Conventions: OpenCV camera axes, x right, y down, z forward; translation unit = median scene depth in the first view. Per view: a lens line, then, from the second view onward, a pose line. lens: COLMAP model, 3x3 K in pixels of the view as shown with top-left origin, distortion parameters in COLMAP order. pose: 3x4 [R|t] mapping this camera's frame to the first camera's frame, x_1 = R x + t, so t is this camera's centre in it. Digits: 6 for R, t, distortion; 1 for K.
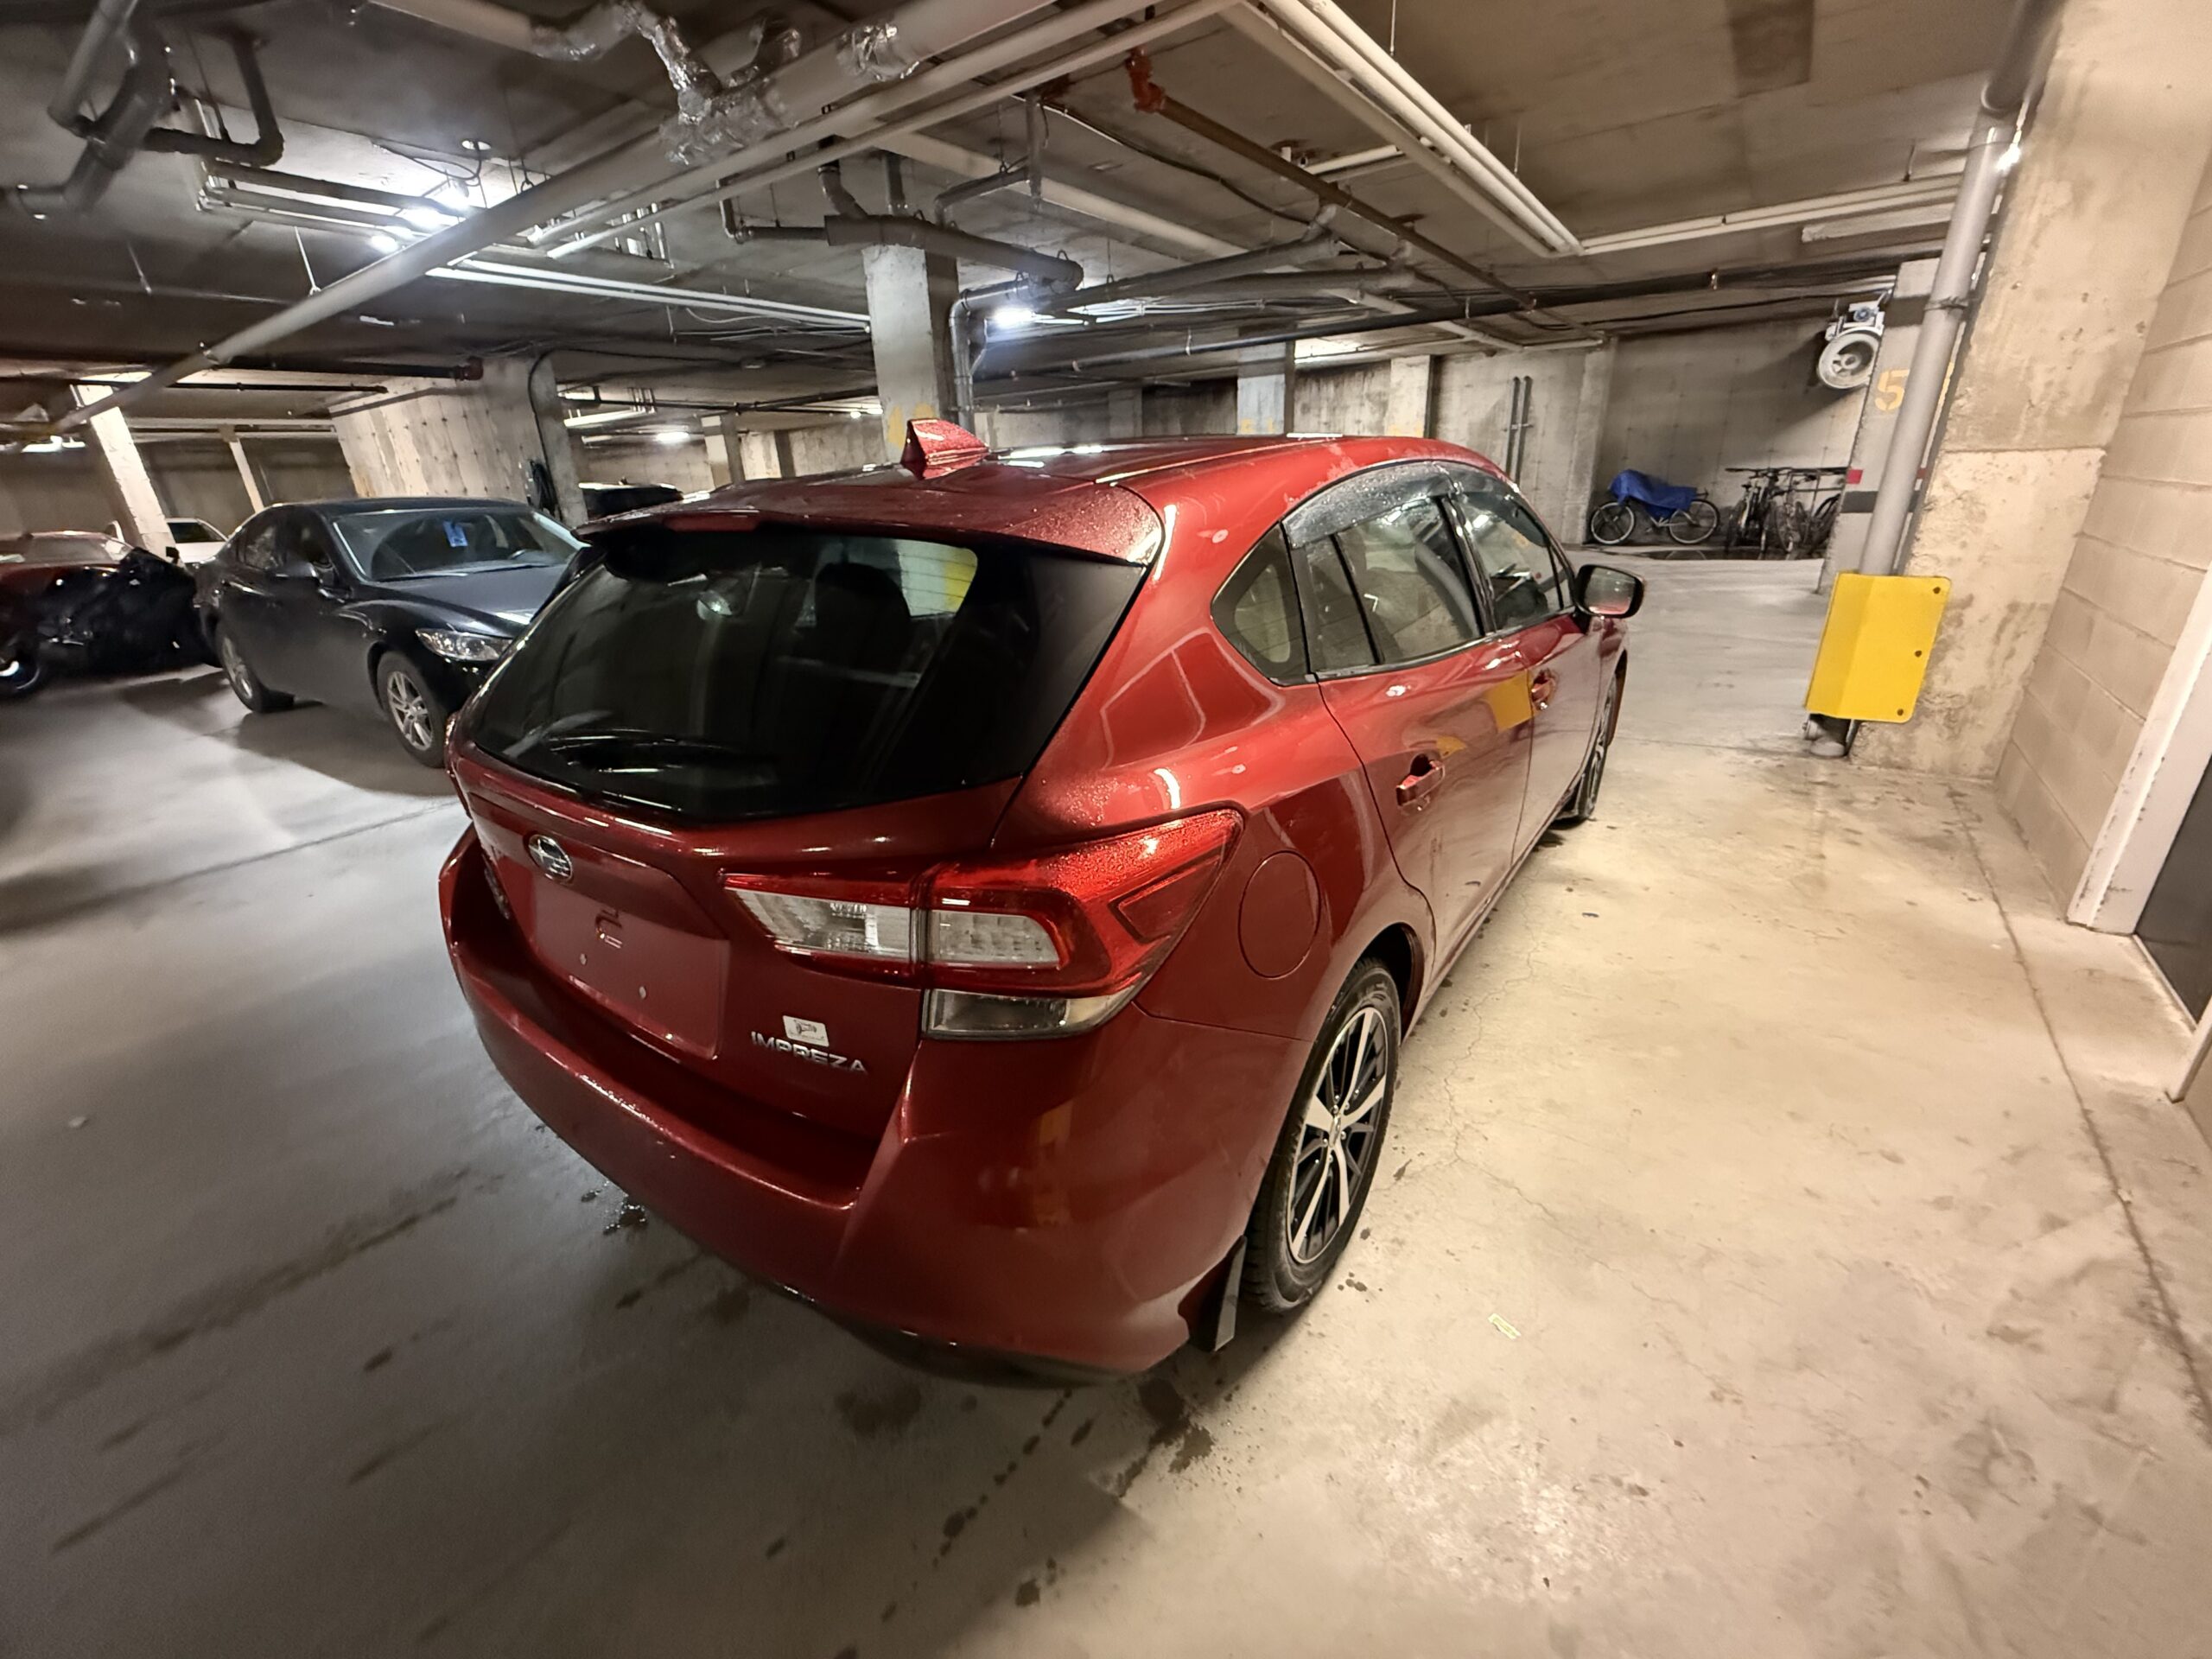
lens RADIAL K [[878.7, 0, 1097.8], [0, 878.7, 824.8], [0, 0, 1]] dist [-0.001171, 0.000189]
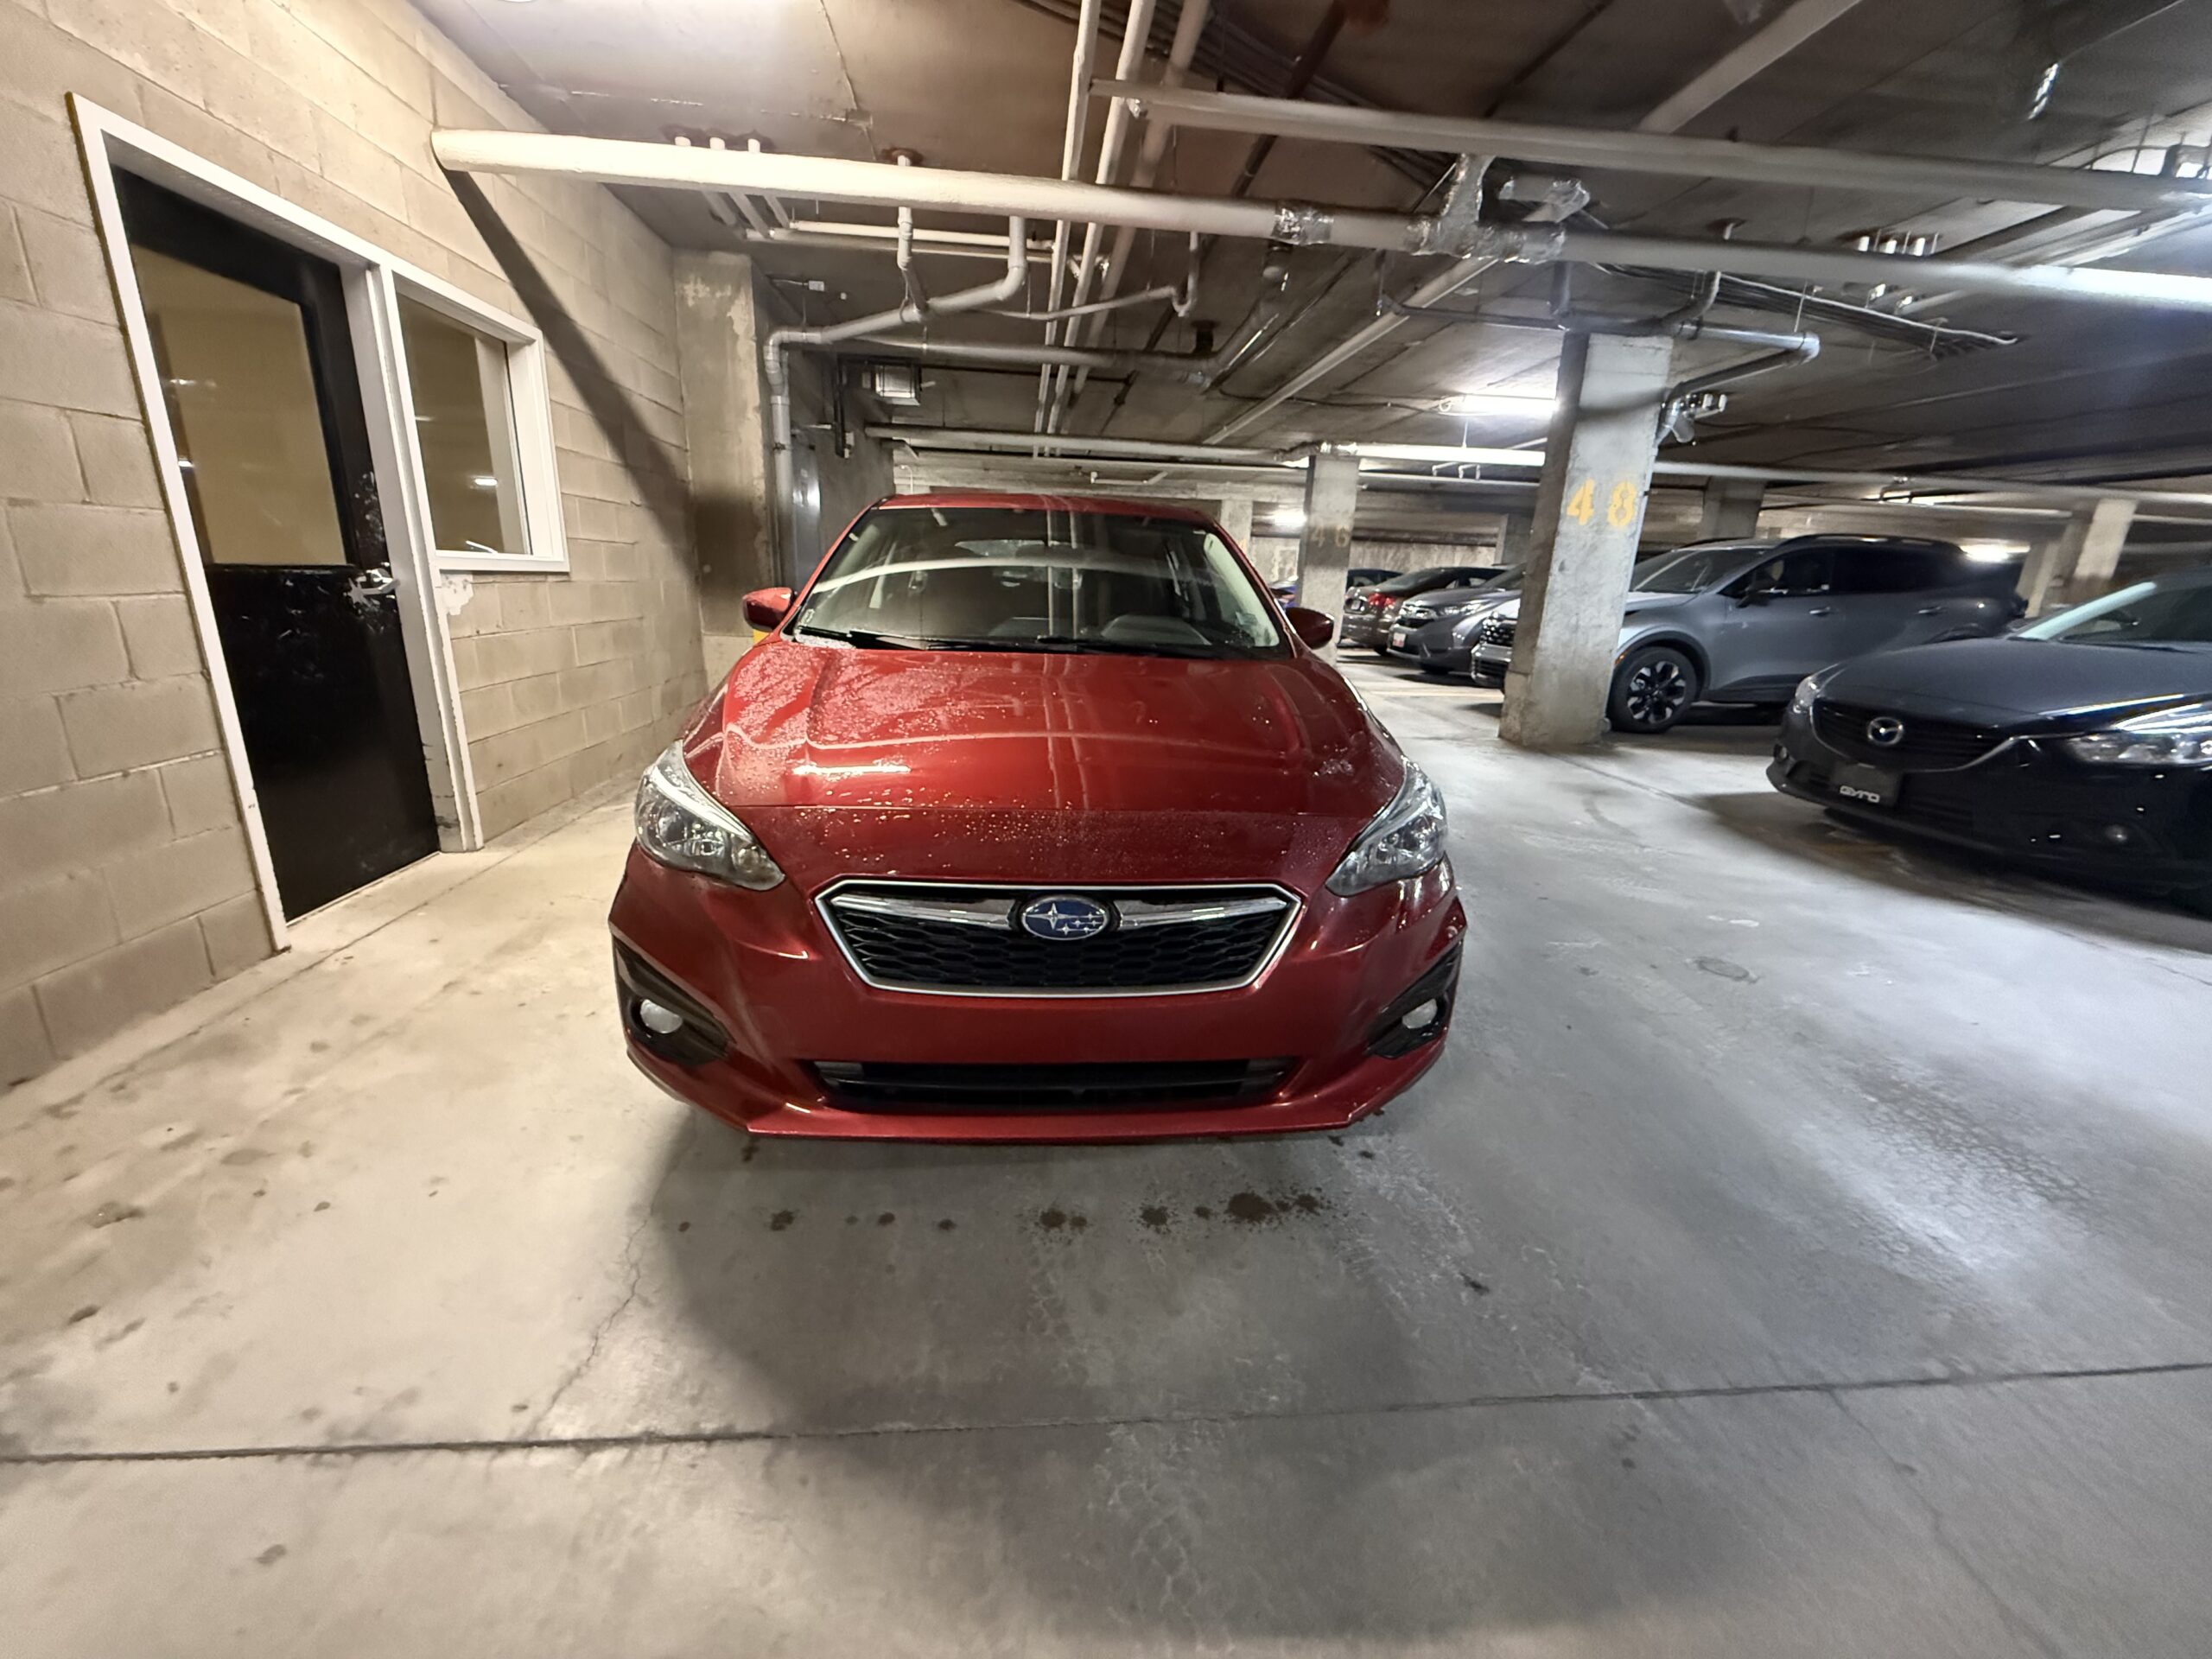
lens RADIAL K [[878.7, 0, 1100.4], [0, 878.7, 825.2], [0, 0, 1]] dist [-0.001171, 0.000189]
pose [[-0.756686, 0.195700, -0.623801, 0.431315], [-0.245456, 0.799309, 0.548504, -0.324196], [0.605952, 0.568161, -0.556791, 0.863297]]
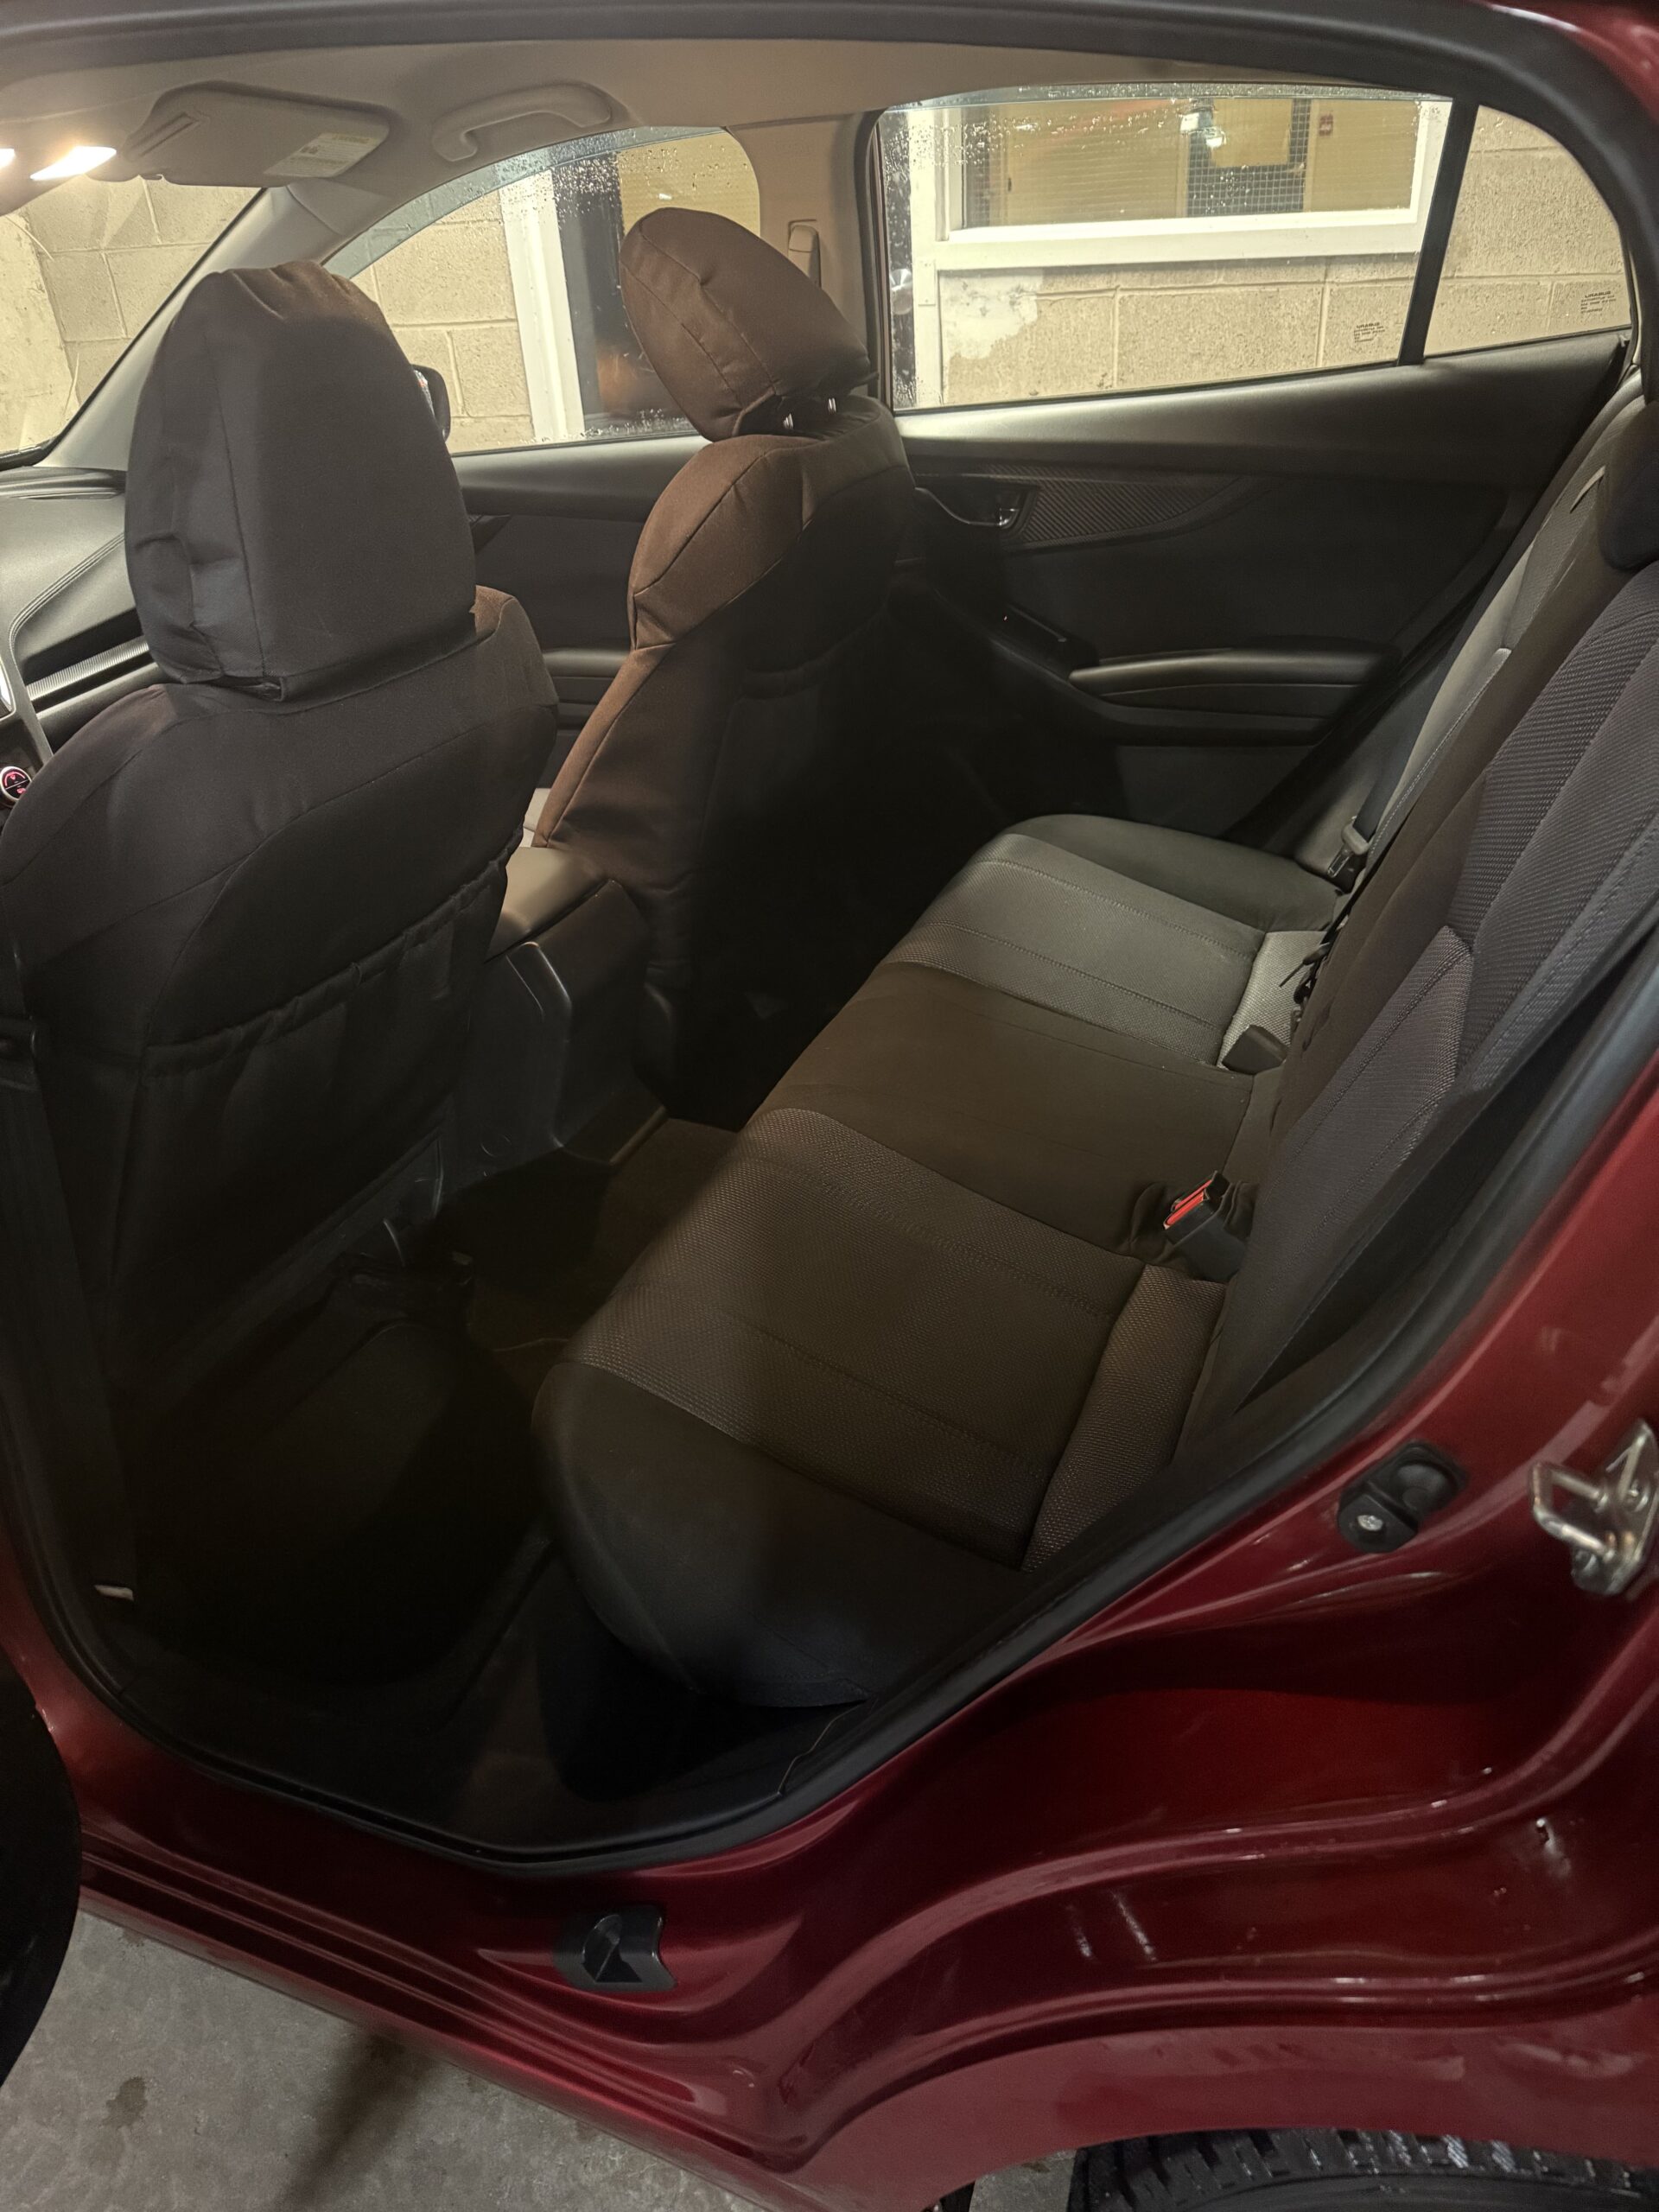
lens RADIAL K [[1519.6, 0, 828.5], [0, 1519.6, 1101.8], [0, 0, 1]] dist [-0.012575, -0.002308]
pose [[-0.246661, -0.447996, 0.859336, -0.175527], [0.426791, 0.745895, 0.511361, -0.129385], [-0.870062, 0.492890, 0.007218, 0.411800]]
